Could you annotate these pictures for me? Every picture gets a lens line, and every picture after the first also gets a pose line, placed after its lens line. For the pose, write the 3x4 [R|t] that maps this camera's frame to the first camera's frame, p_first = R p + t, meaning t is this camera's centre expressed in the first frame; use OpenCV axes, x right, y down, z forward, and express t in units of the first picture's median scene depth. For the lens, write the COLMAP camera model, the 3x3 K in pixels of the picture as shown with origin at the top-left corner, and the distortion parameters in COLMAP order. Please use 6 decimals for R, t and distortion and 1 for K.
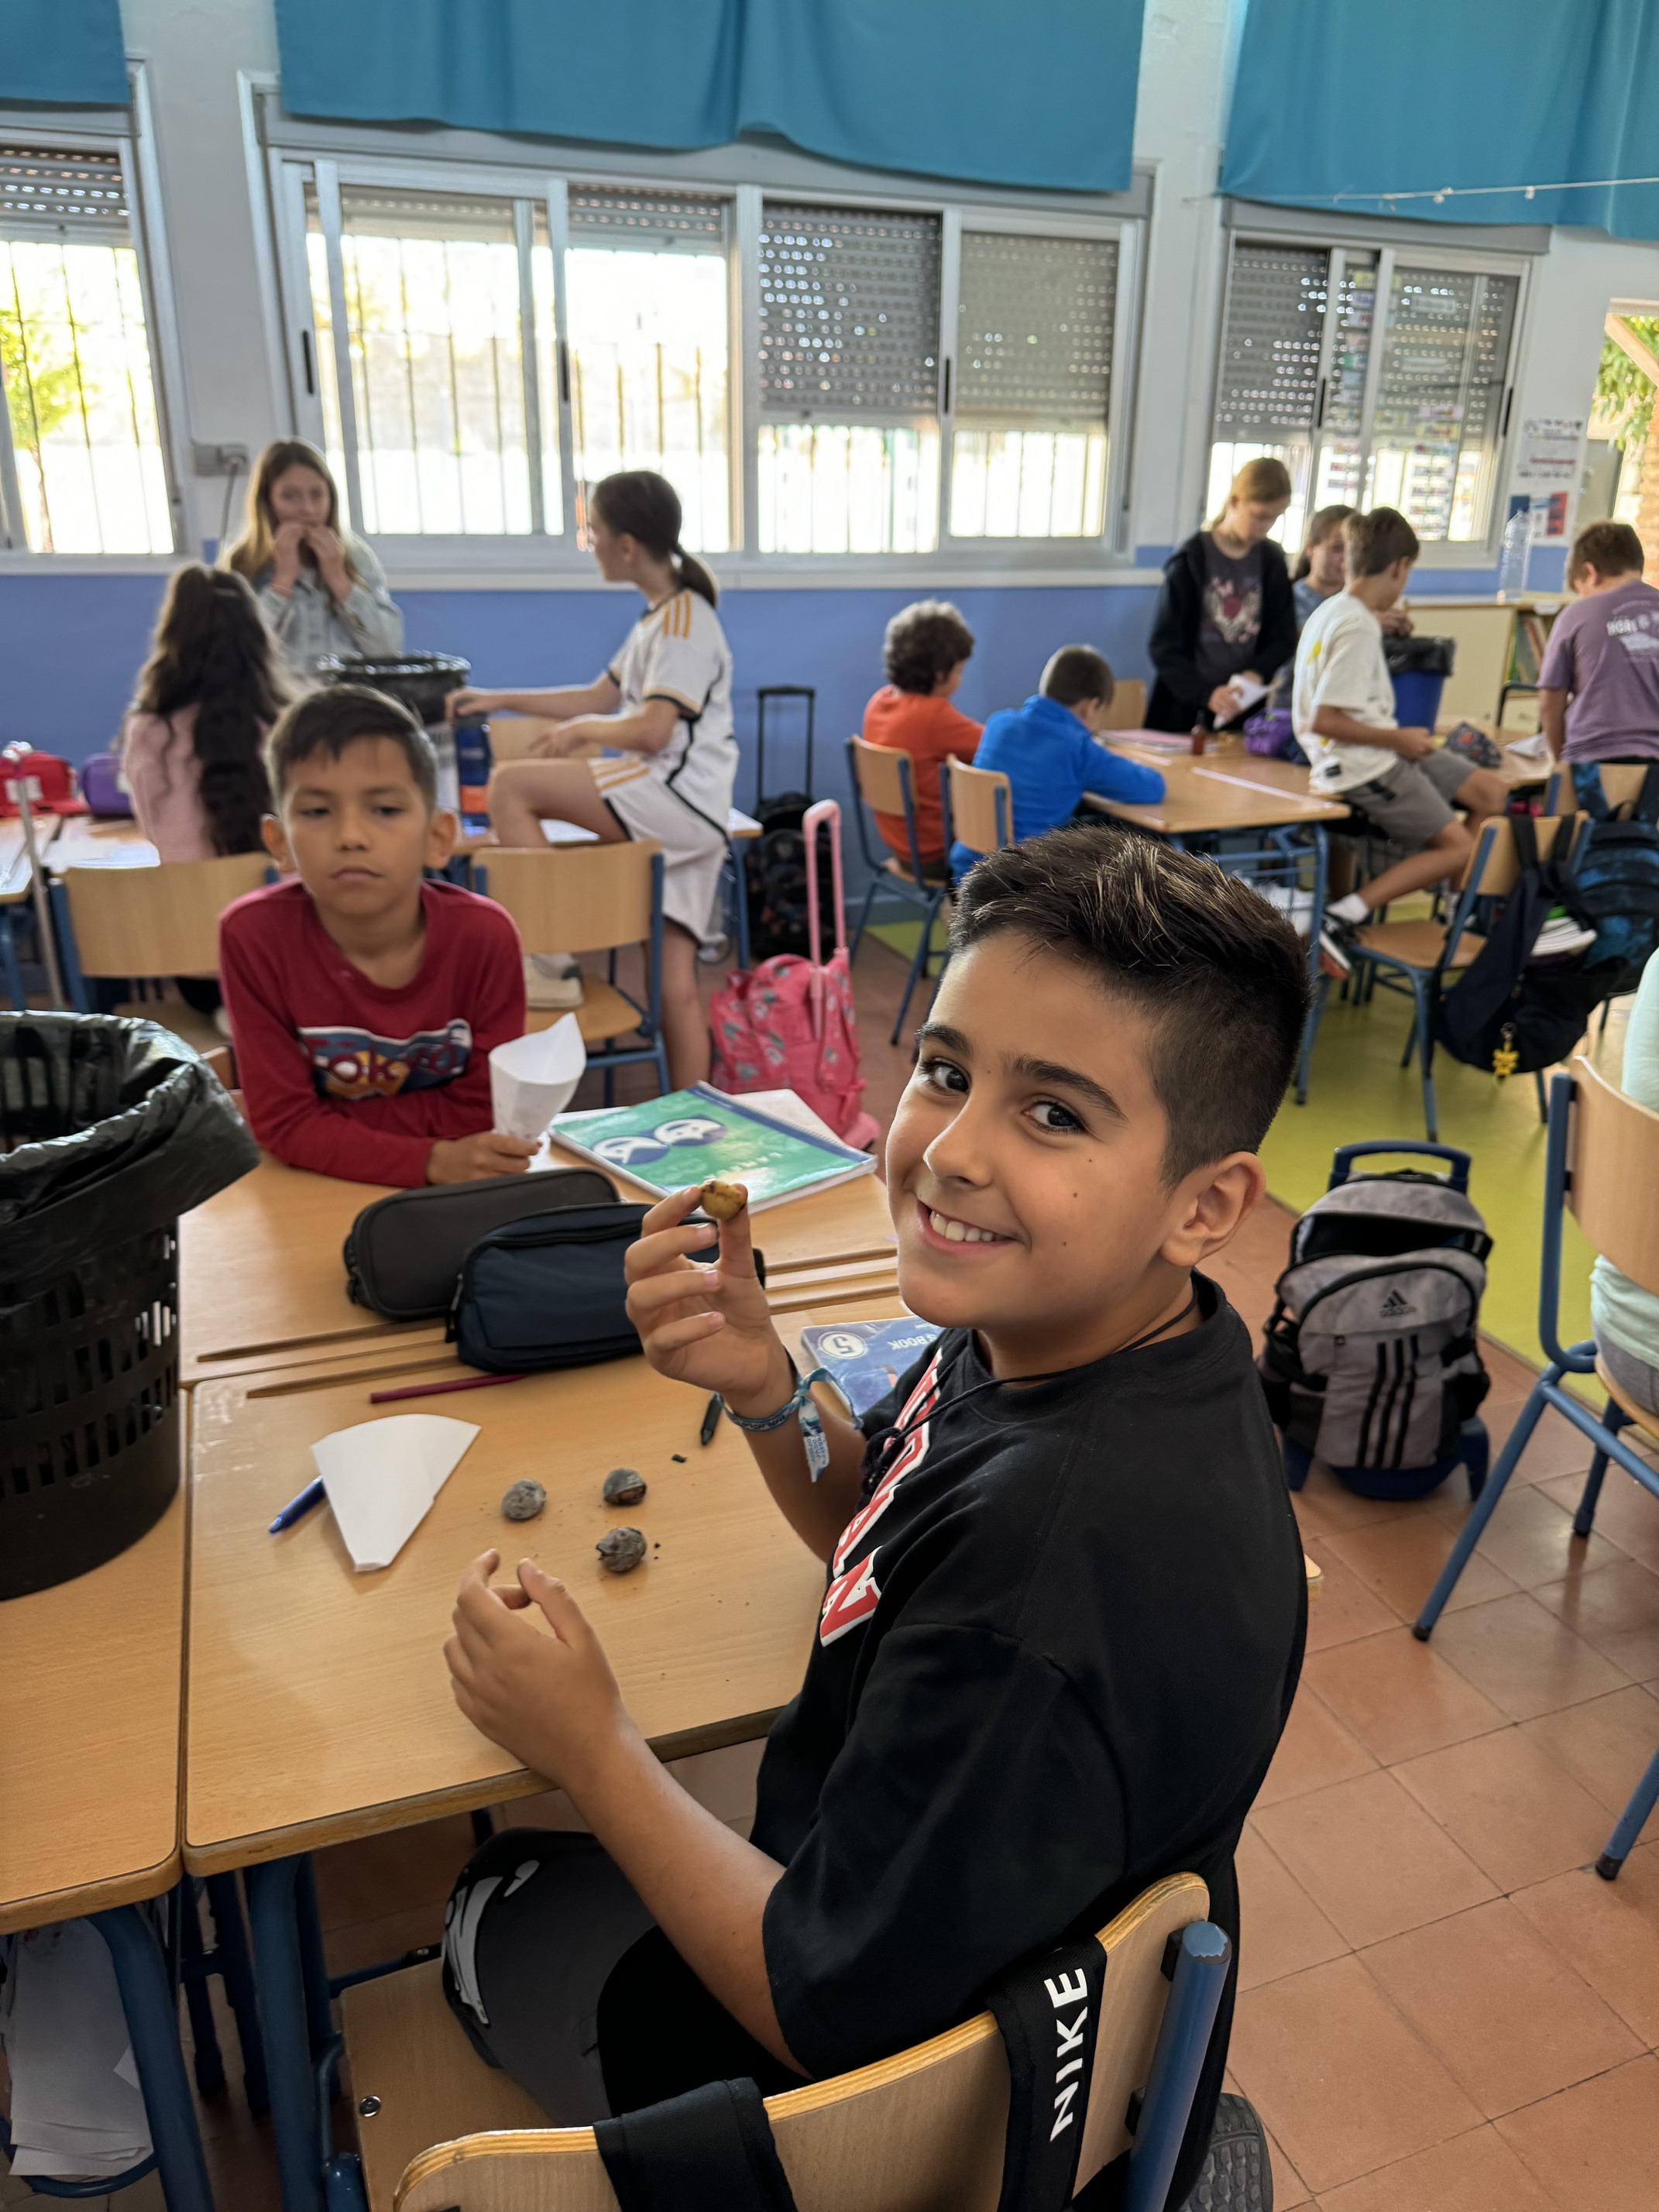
lens RADIAL K [[1573.4, 0, 843.4], [0, 1573.4, 1121.5], [0, 0, 1]] dist [0.024050, -0.027437]
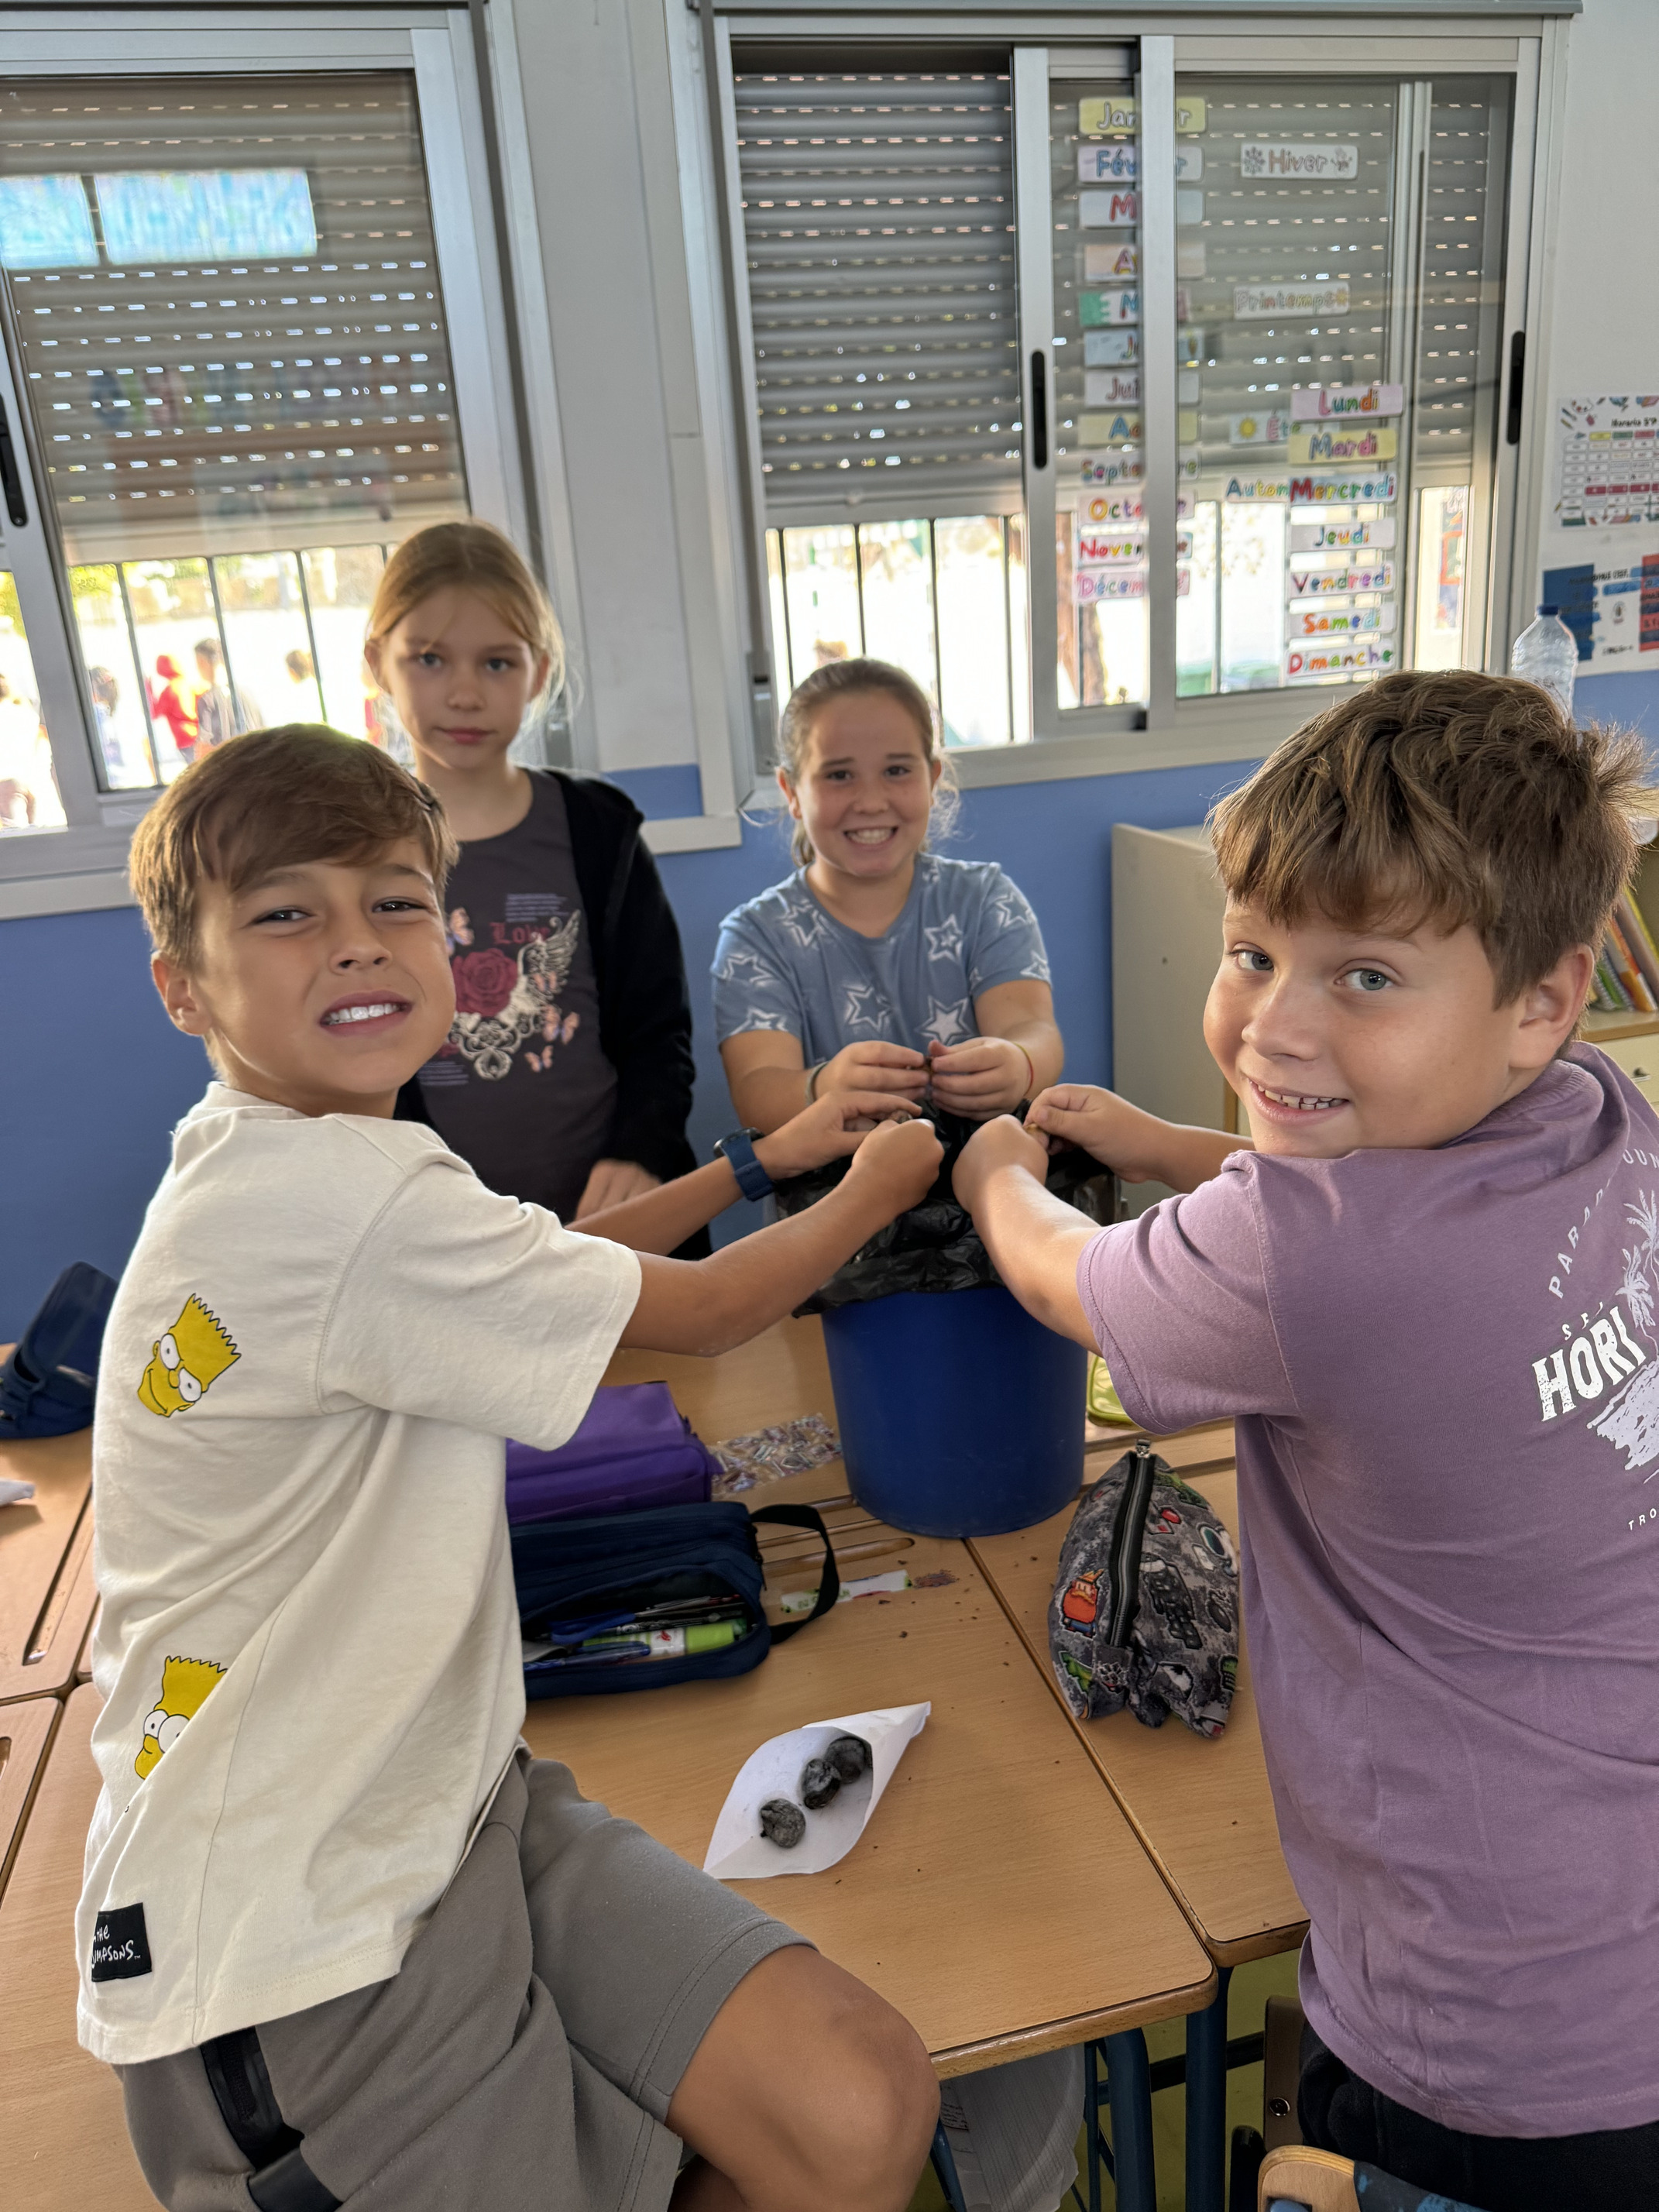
lens RADIAL K [[1556.7, 0, 829.5], [0, 1556.7, 1106.0], [0, 0, 1]] dist [0.025775, -0.026256]
pose [[0.987944, -0.041645, -0.149108, 0.293554], [0.031756, 0.997173, -0.068099, -0.230532], [0.151522, 0.062543, 0.986473, 0.564911]]
